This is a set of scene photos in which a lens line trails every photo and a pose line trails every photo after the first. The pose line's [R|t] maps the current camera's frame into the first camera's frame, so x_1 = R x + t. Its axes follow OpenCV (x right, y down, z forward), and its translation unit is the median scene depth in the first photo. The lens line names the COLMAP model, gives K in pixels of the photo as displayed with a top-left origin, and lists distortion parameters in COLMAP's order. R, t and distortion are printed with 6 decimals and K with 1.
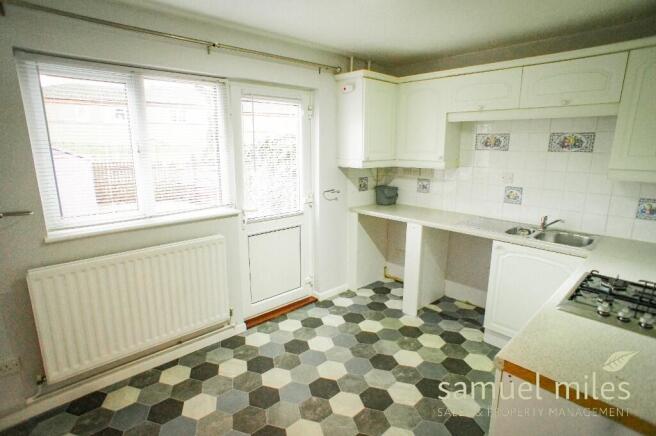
lens RADIAL K [[346.8, 0, 331.0], [0, 346.8, 216.2], [0, 0, 1]] dist [-0.073917, 0.050669]
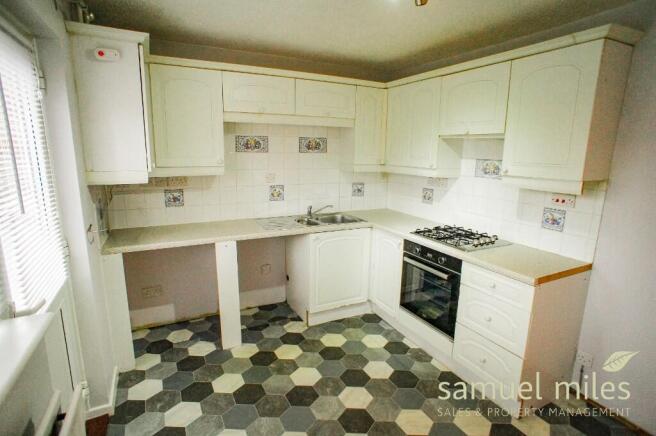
lens RADIAL K [[346.8, 0, 331.0], [0, 346.8, 216.2], [0, 0, 1]] dist [-0.073917, 0.050669]
pose [[0.278174, -0.184172, 0.942709, -0.474307], [0.182094, 0.973760, 0.136506, -0.108075], [-0.943112, 0.133689, 0.304411, 0.504185]]
